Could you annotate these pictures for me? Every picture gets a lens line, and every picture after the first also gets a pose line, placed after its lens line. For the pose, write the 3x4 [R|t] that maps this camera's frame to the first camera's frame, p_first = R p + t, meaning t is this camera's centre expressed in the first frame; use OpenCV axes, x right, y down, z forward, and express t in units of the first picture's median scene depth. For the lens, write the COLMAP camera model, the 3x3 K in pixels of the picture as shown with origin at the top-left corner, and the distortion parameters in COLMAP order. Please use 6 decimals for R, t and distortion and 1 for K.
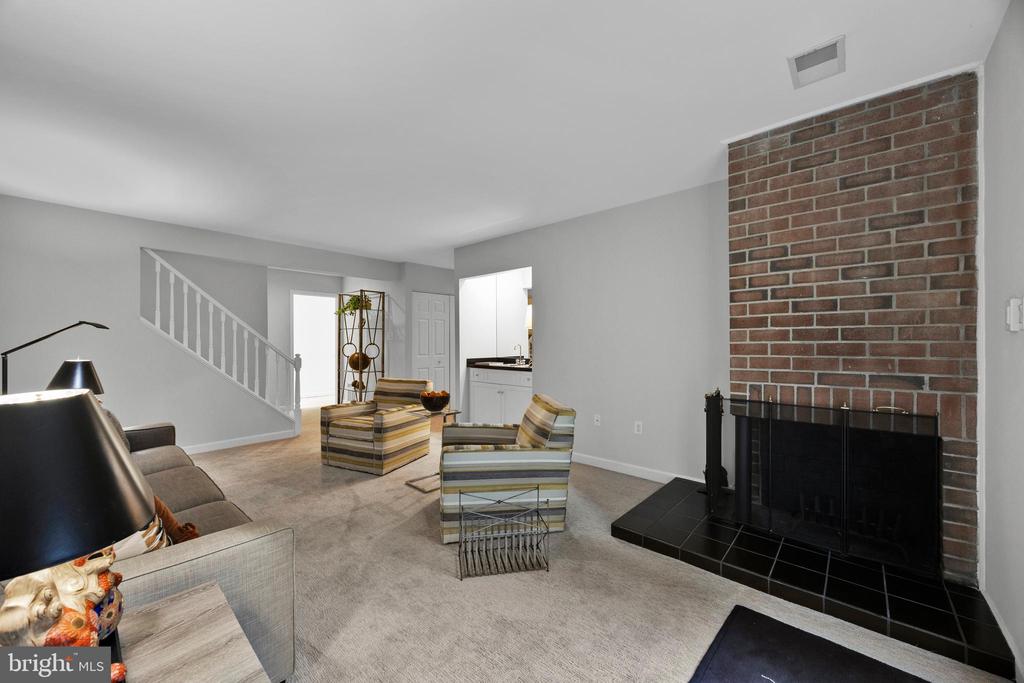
lens RADIAL K [[387.6, 0, 508.7], [0, 387.6, 339.8], [0, 0, 1]] dist [-0.004324, 0.000196]
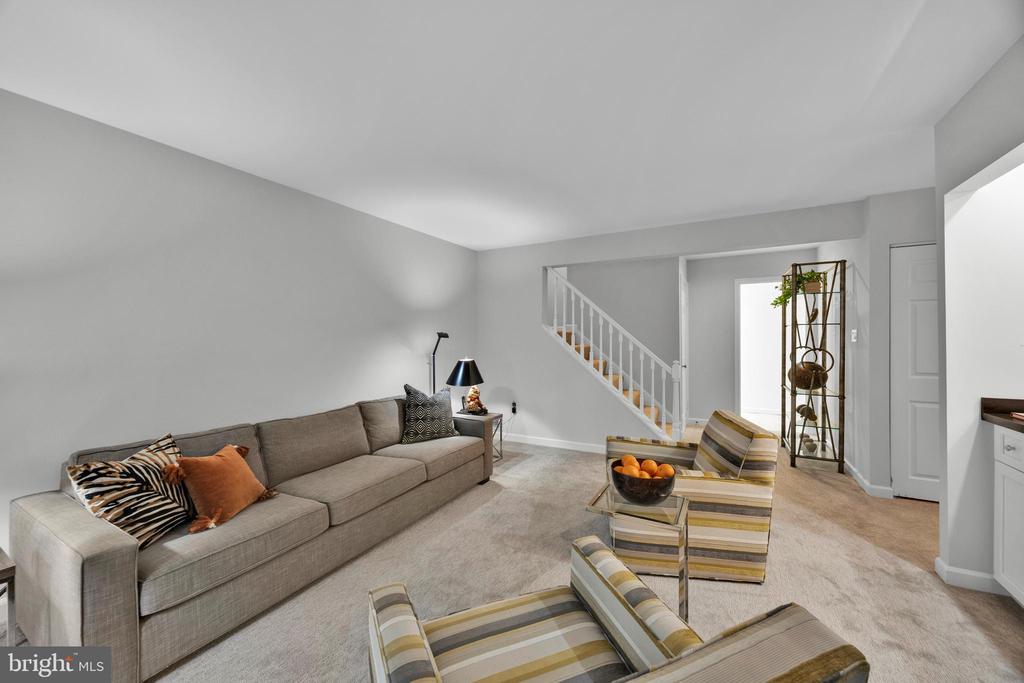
lens RADIAL K [[387.6, 0, 508.7], [0, 387.6, 339.8], [0, 0, 1]] dist [-0.004324, 0.000196]
pose [[0.219895, 0.003042, -0.975519, 0.134041], [0.007773, 0.999958, 0.004870, -0.011998], [0.975493, -0.008654, 0.219862, 0.405761]]
